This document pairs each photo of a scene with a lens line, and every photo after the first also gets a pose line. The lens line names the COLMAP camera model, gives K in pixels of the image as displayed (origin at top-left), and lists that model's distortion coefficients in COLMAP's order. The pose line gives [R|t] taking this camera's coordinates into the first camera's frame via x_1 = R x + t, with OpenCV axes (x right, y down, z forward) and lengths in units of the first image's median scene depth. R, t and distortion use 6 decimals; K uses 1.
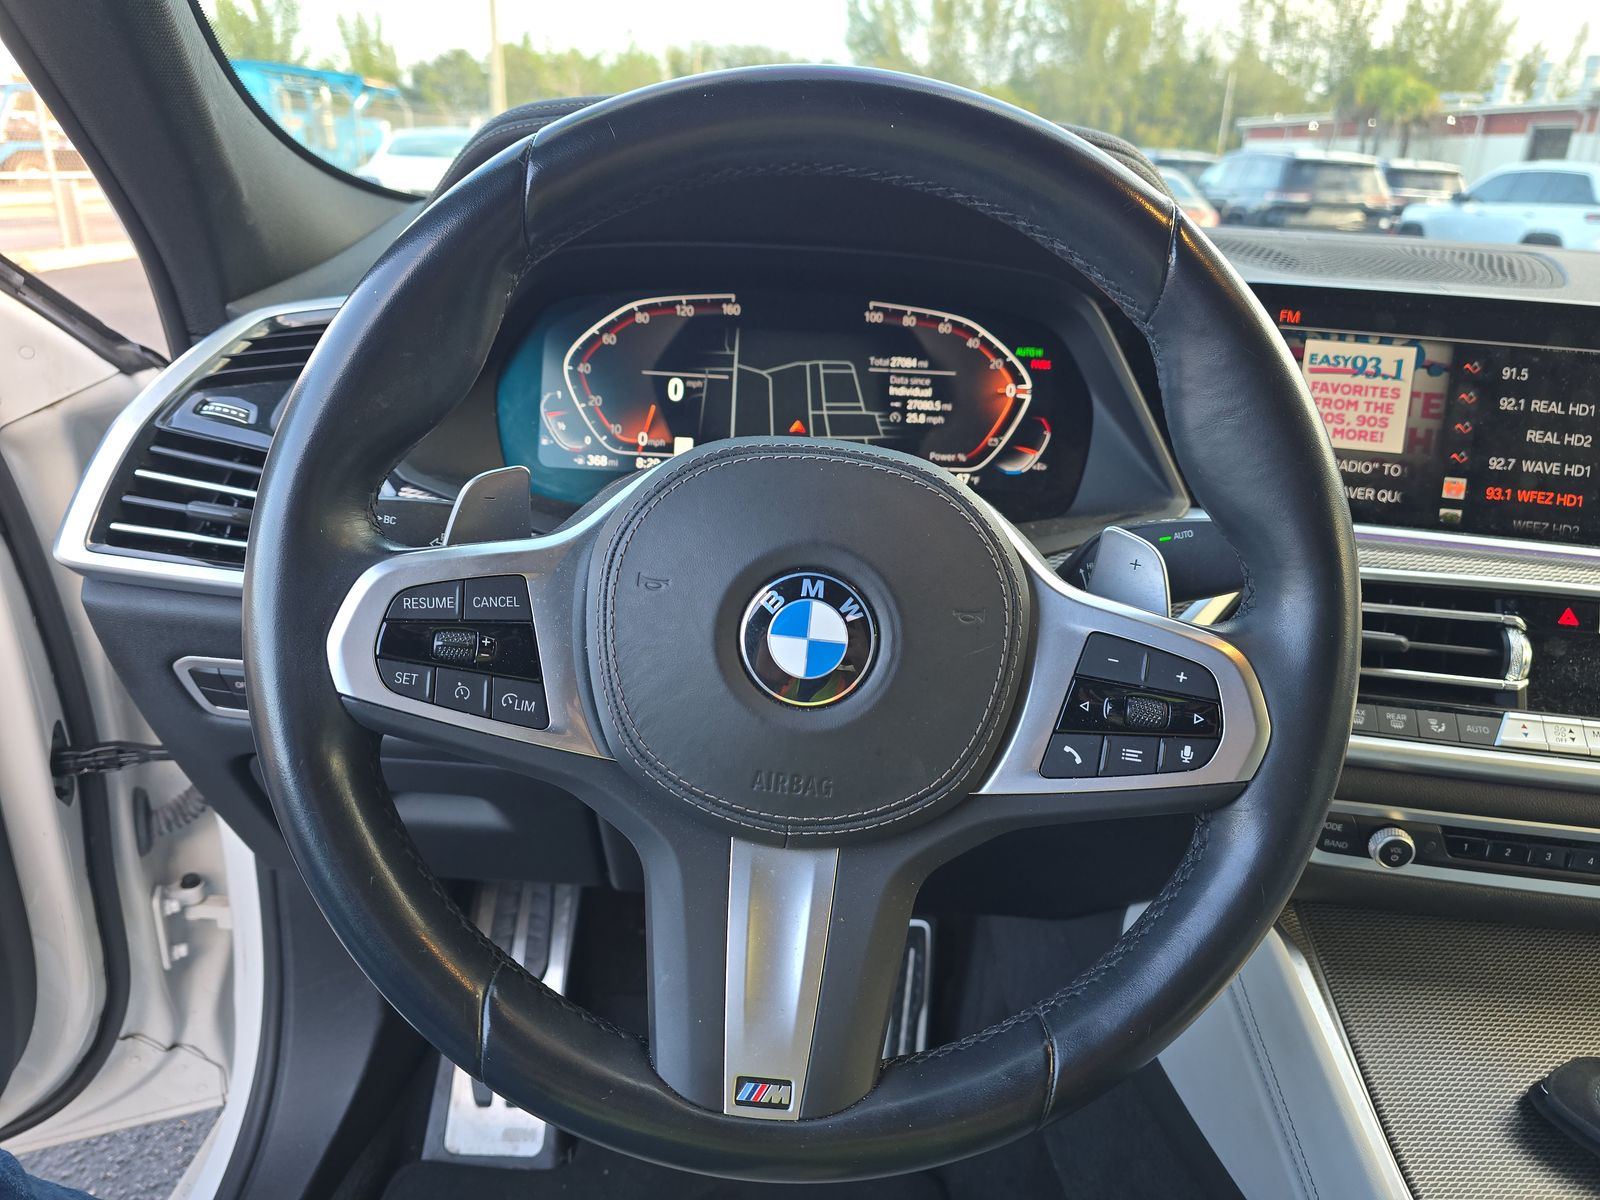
lens RADIAL K [[1083.6, 0, 801.0], [0, 1083.6, 594.6], [0, 0, 1]] dist [0.004159, -0.015582]
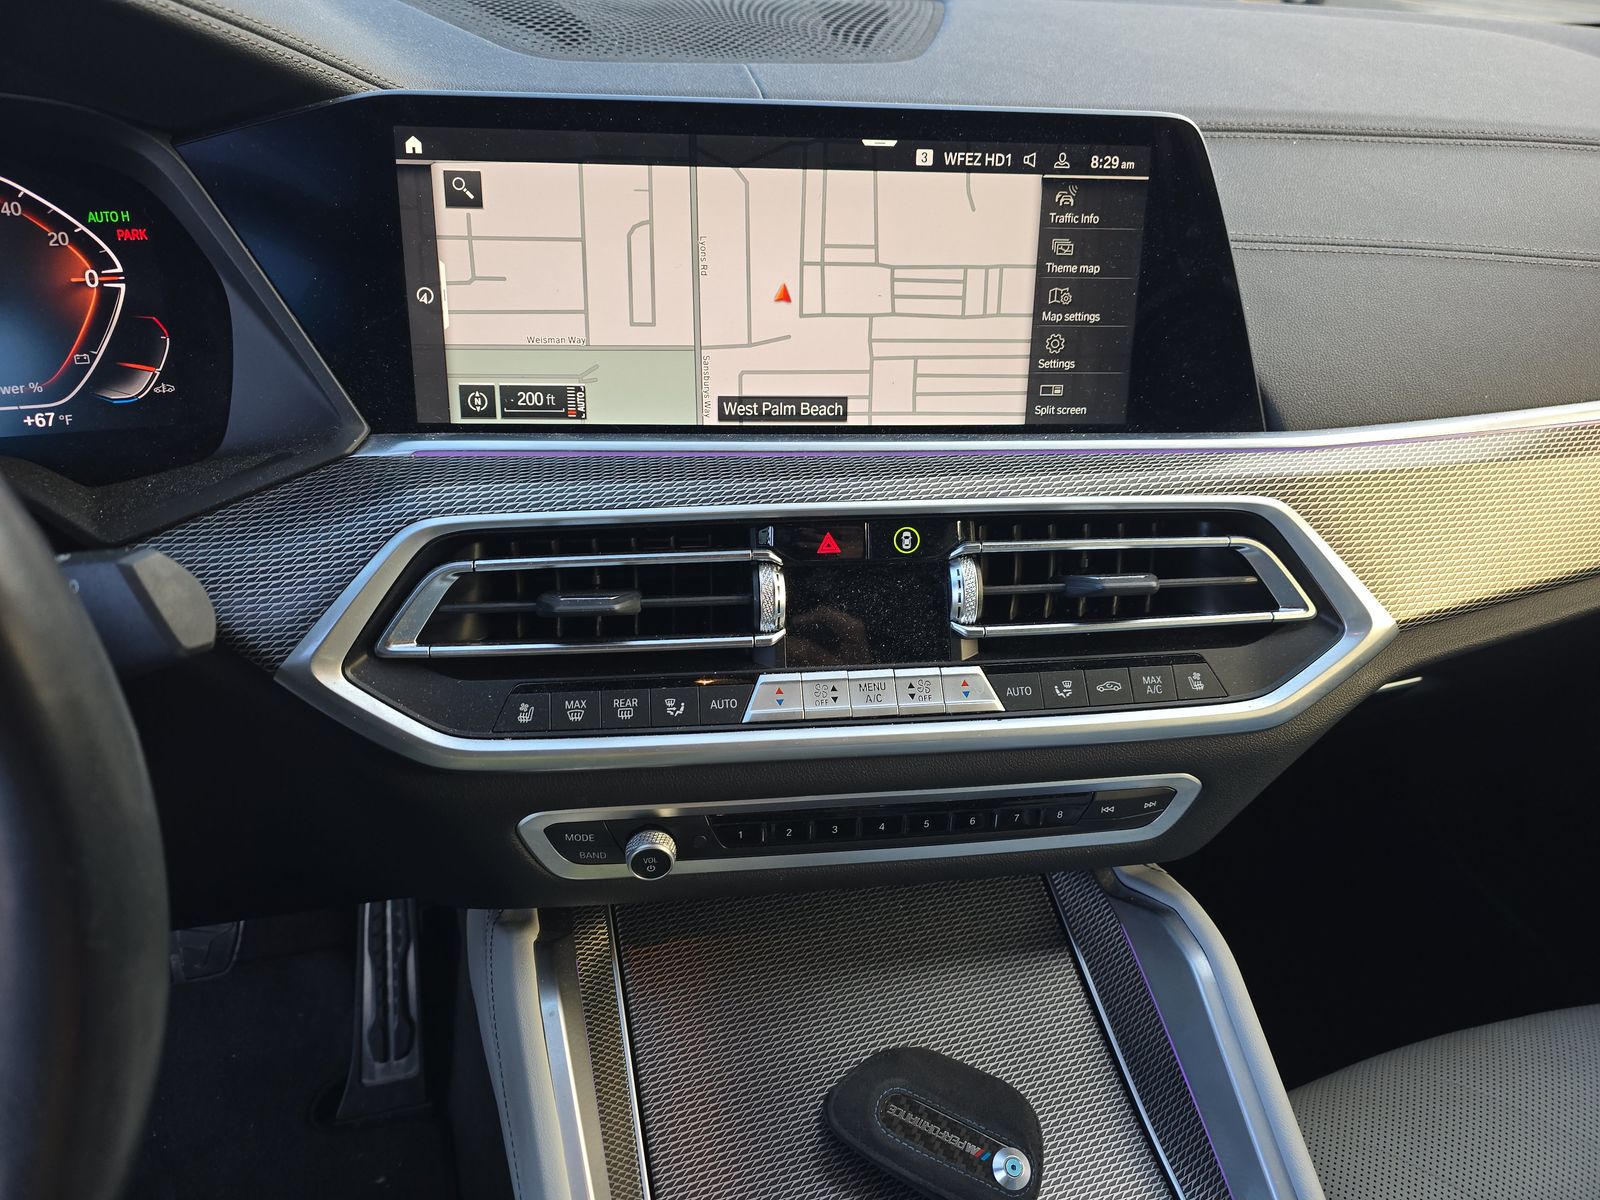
lens RADIAL K [[1083.6, 0, 803.0], [0, 1083.6, 598.8], [0, 0, 1]] dist [0.004159, -0.015582]
pose [[0.962520, -0.153110, 0.223857, 0.438297], [0.100397, 0.967916, 0.230344, -0.106502], [-0.251943, -0.199236, 0.947011, 0.216219]]
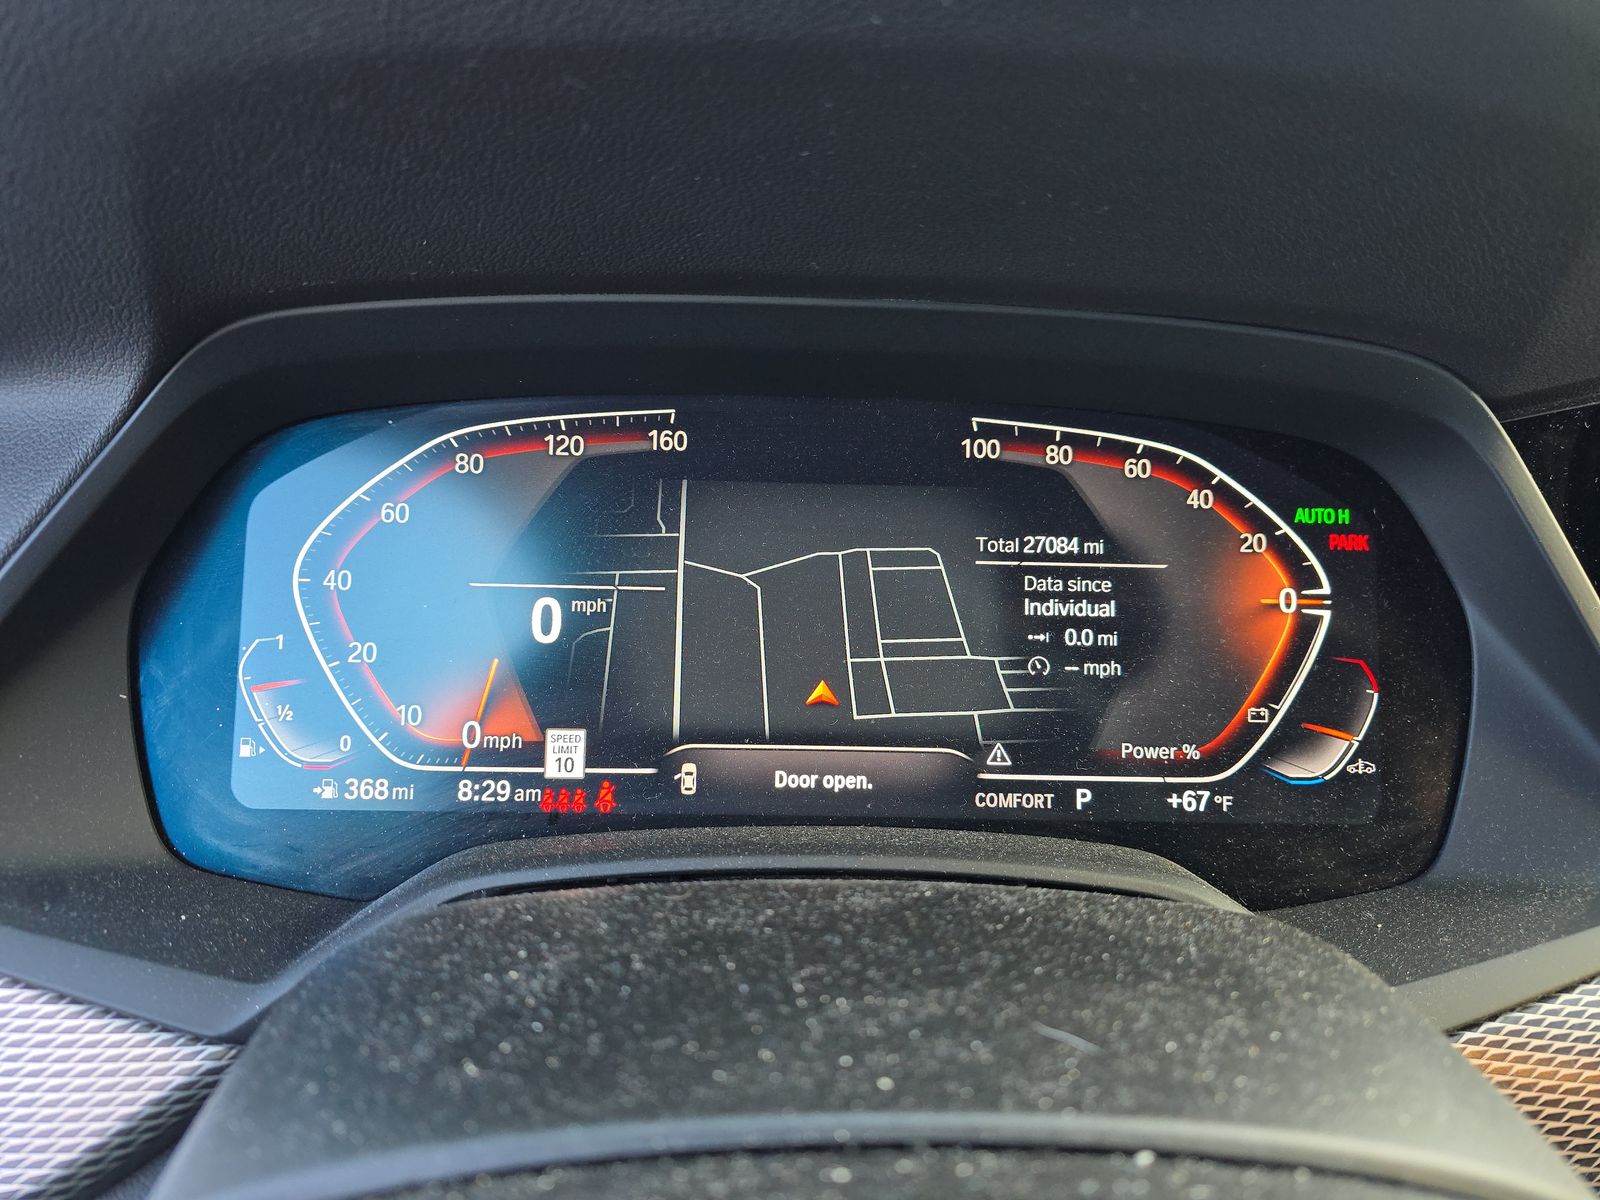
lens RADIAL K [[1083.6, 0, 801.9], [0, 1083.6, 608.6], [0, 0, 1]] dist [0.004159, -0.015582]
pose [[0.999418, -0.027940, 0.019555, -0.019489], [0.029267, 0.997033, -0.071193, -0.158770], [-0.017508, 0.071724, 0.997271, 0.551827]]
